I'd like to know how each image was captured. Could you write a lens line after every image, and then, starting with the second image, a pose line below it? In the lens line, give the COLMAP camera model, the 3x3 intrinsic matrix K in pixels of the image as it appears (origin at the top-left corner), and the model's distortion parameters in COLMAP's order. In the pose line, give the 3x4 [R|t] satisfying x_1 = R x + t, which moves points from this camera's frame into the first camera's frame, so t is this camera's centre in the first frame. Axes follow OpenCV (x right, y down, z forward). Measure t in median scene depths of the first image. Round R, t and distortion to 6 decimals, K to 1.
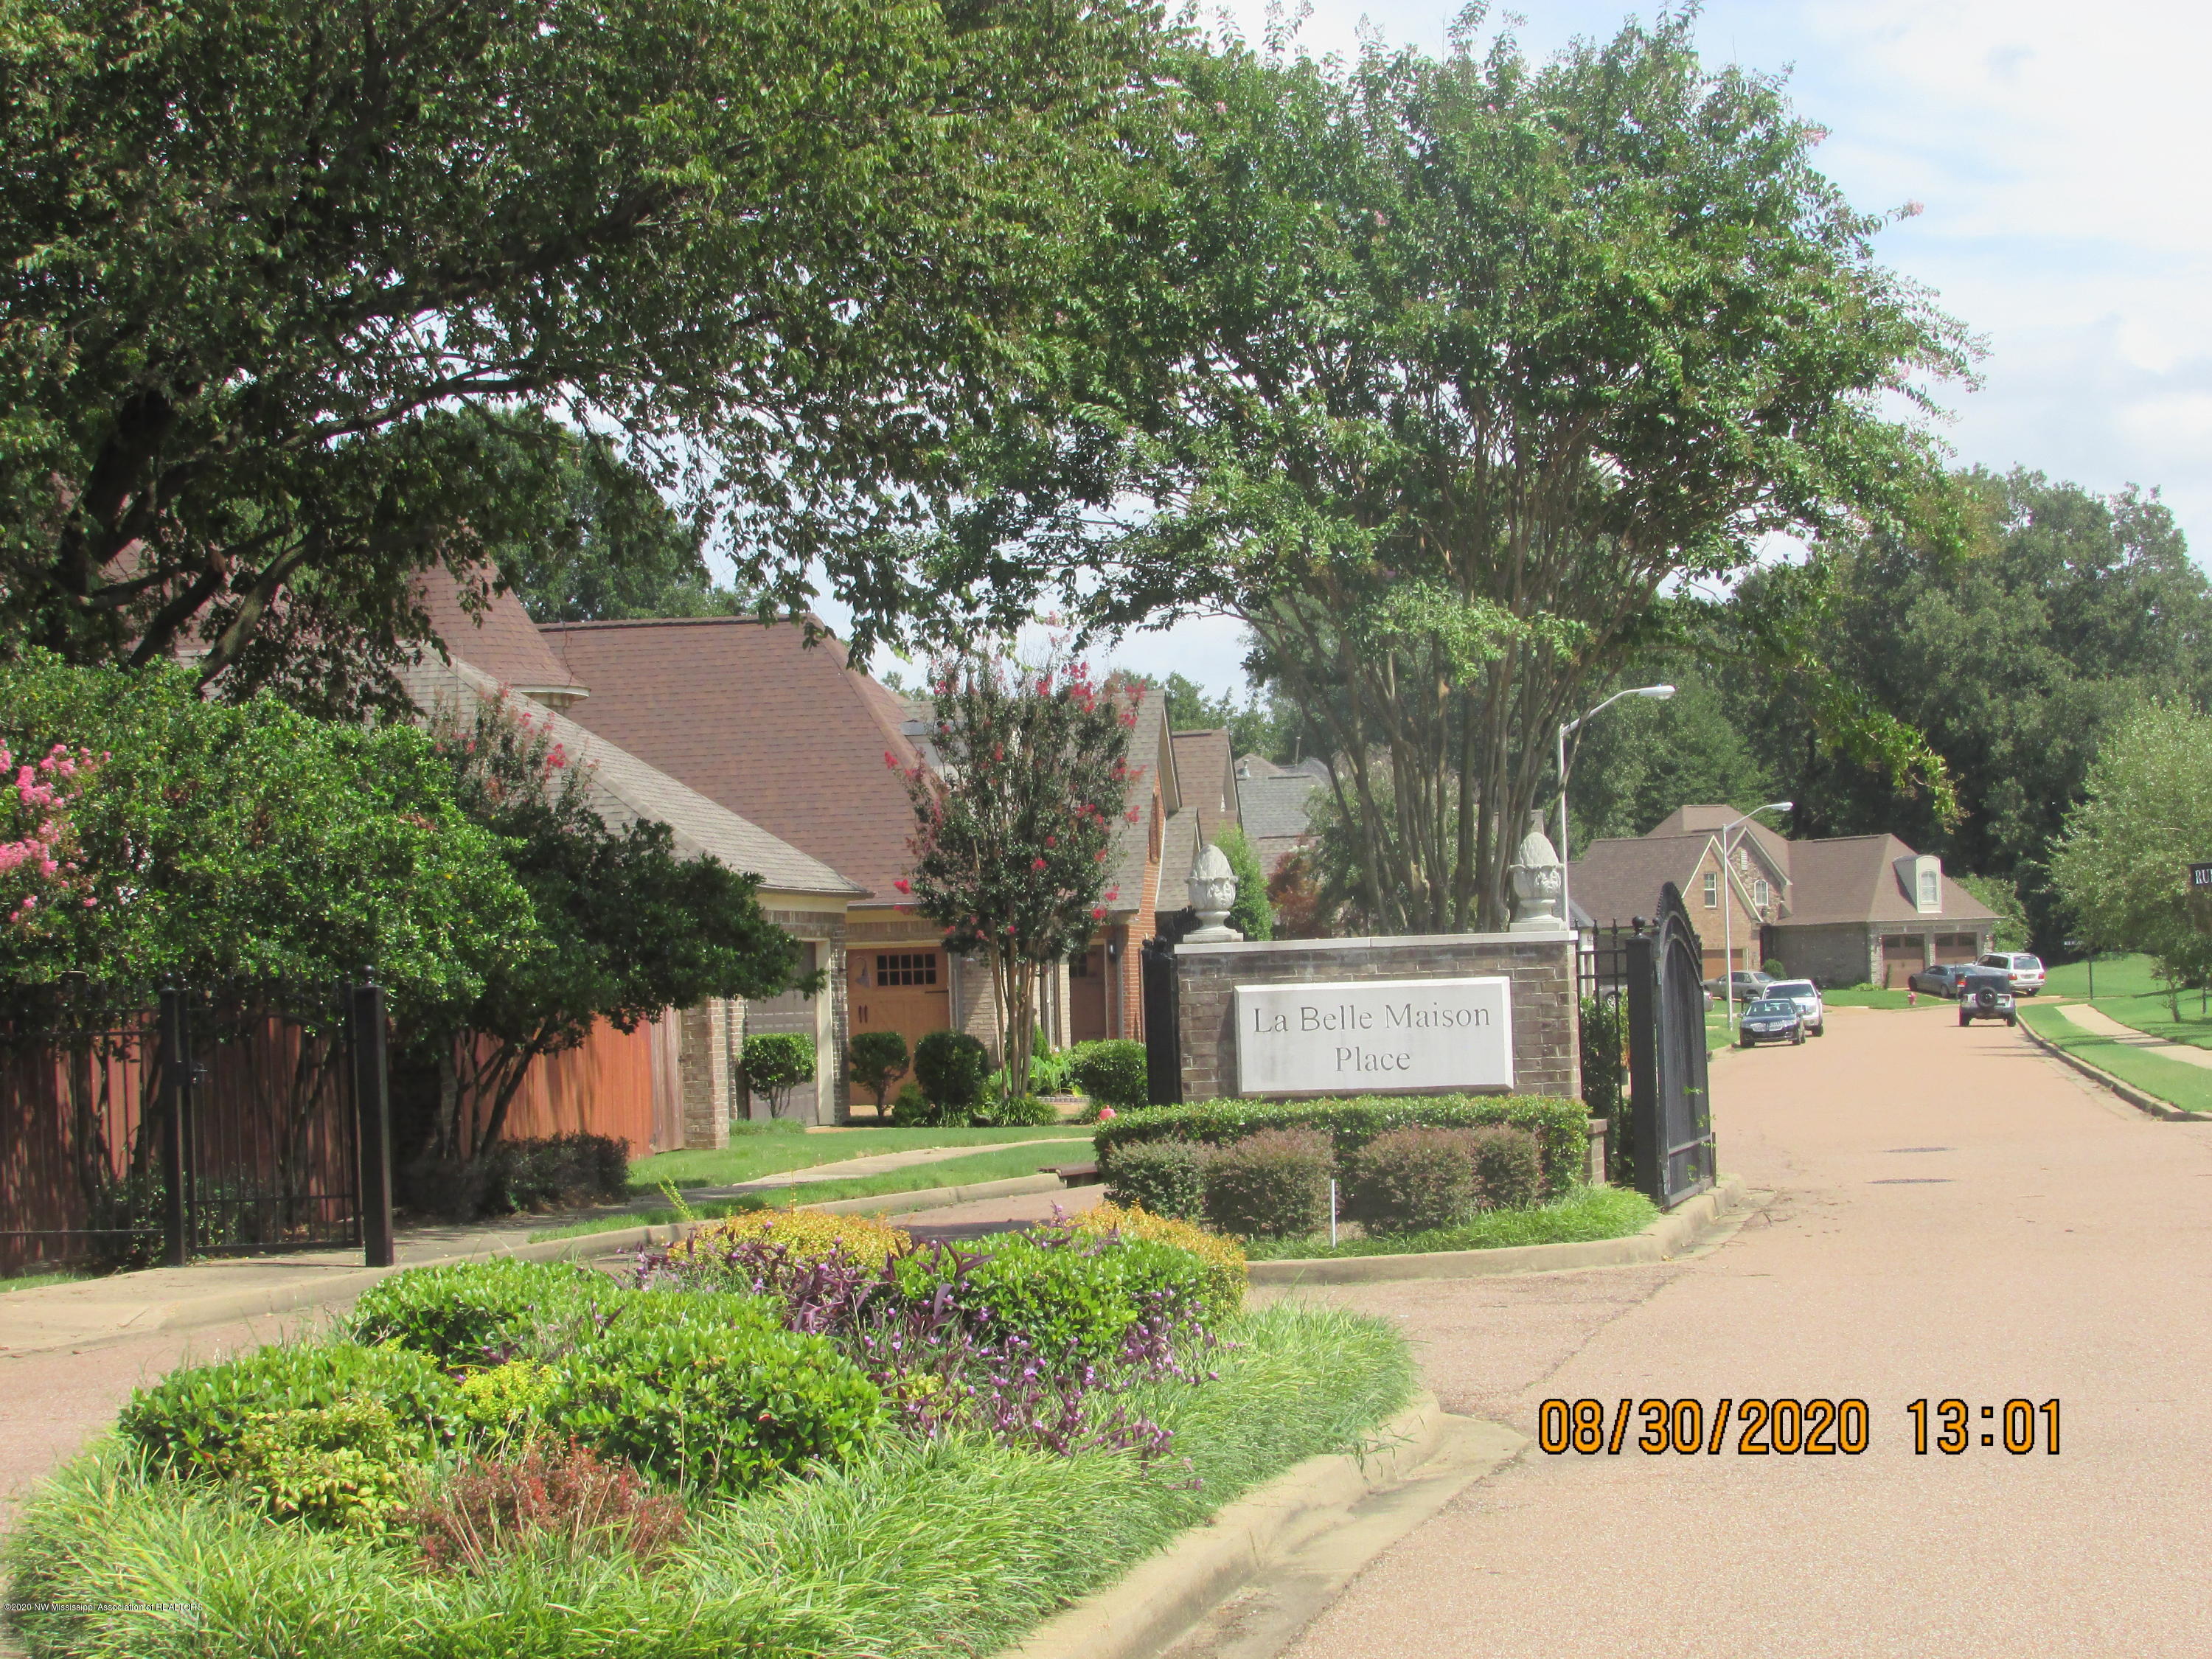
lens RADIAL K [[5173.9, 0, 1110.2], [0, 5173.9, 839.3], [0, 0, 1]] dist [-0.104009, 0.000000]
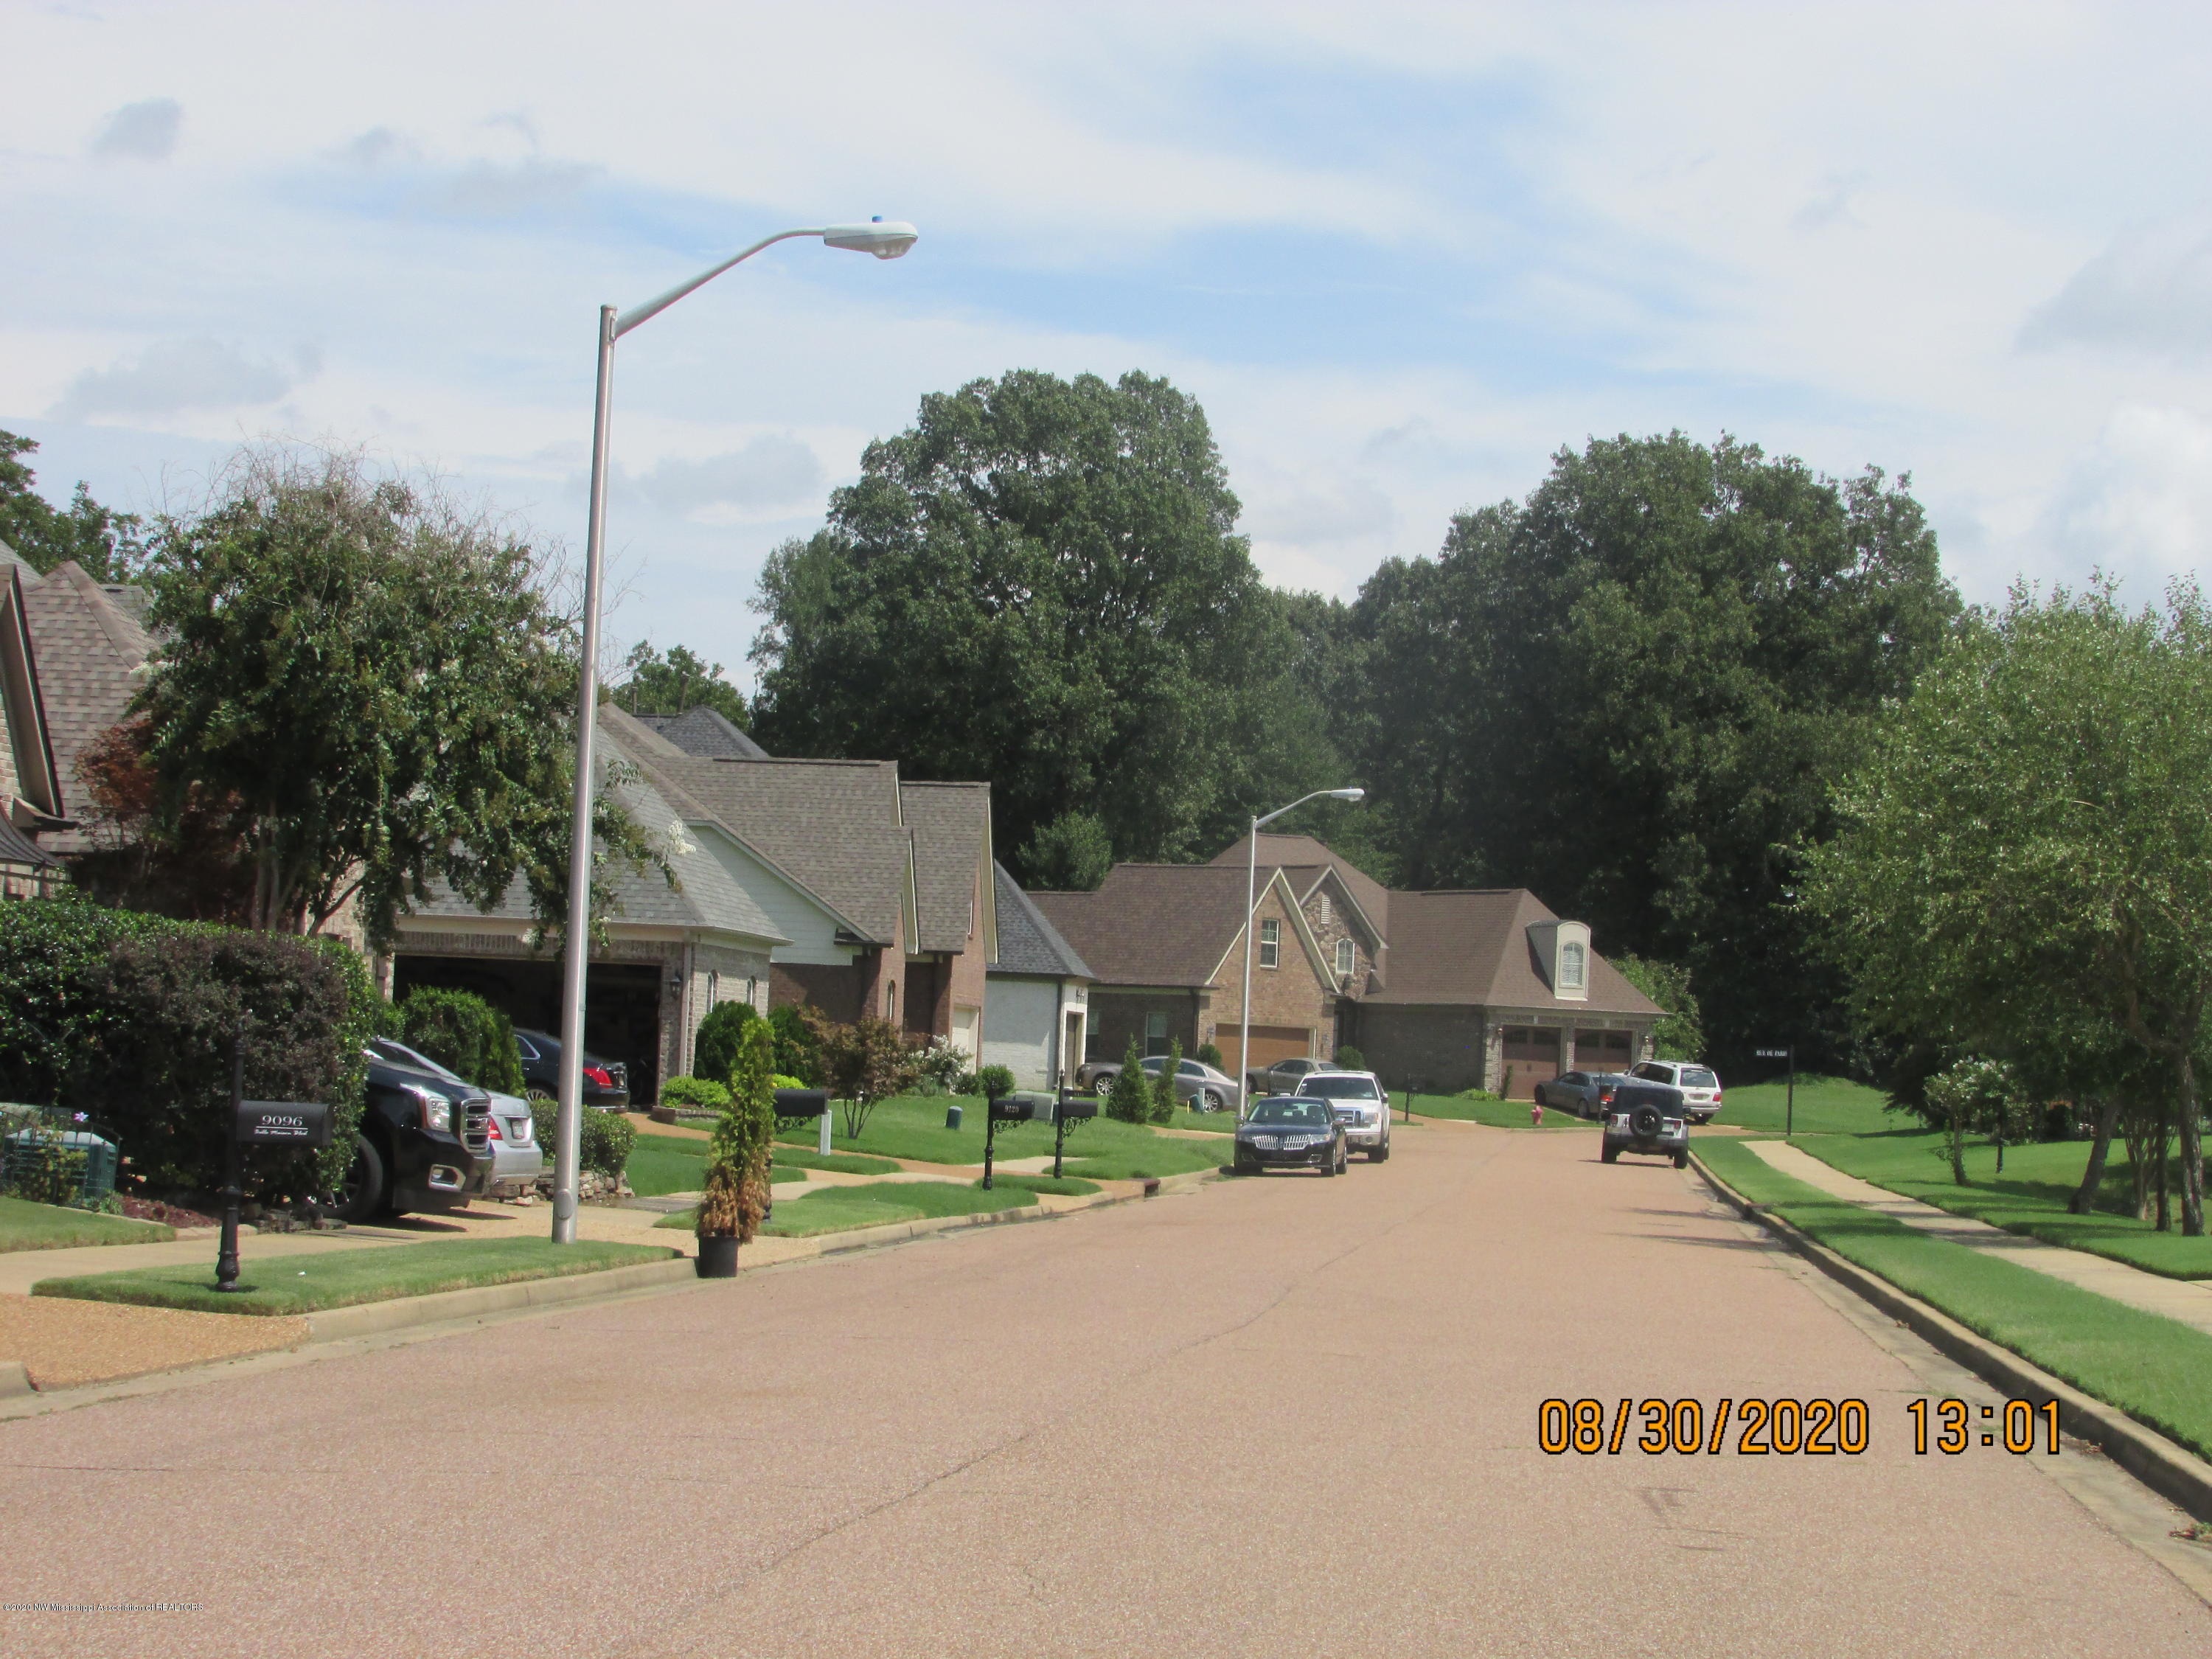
lens RADIAL K [[5173.9, 0, 1101.1], [0, 5173.9, 823.4], [0, 0, 1]] dist [-0.104009, 0.000000]
pose [[0.995079, 0.076353, 0.063145, 0.044100], [-0.075252, 0.996971, -0.019637, 0.008620], [-0.064453, 0.014789, 0.997811, 0.271313]]
